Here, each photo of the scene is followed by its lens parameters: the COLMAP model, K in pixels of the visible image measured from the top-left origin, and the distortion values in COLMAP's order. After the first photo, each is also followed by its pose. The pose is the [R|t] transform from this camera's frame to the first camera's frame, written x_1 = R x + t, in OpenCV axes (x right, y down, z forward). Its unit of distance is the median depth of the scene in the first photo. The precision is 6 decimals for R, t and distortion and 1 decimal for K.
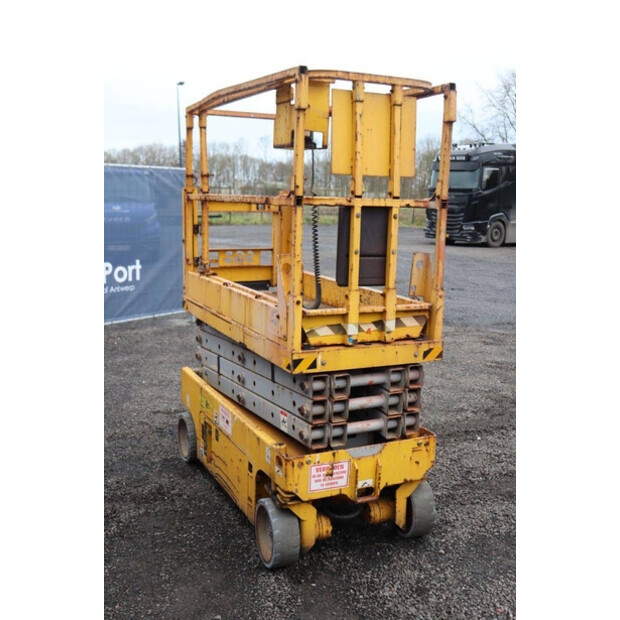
lens RADIAL K [[706.9, 0, 310.1], [0, 706.9, 310.3], [0, 0, 1]] dist [0.015229, 0.000000]
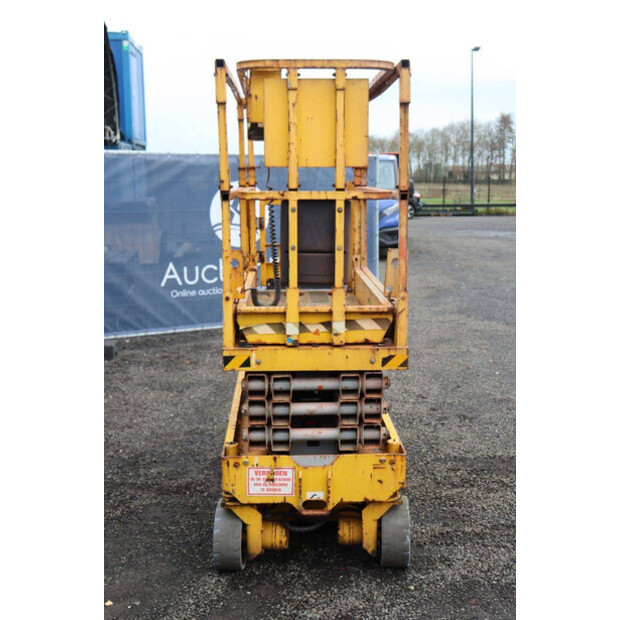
lens RADIAL K [[828.8, 0, 309.7], [0, 828.8, 309.2], [0, 0, 1]] dist [0.090038, 0.000000]
pose [[0.911895, 0.038695, -0.408595, 0.526714], [-0.041539, 0.999135, 0.001915, -0.002779], [0.408316, 0.015227, 0.912714, -0.009493]]
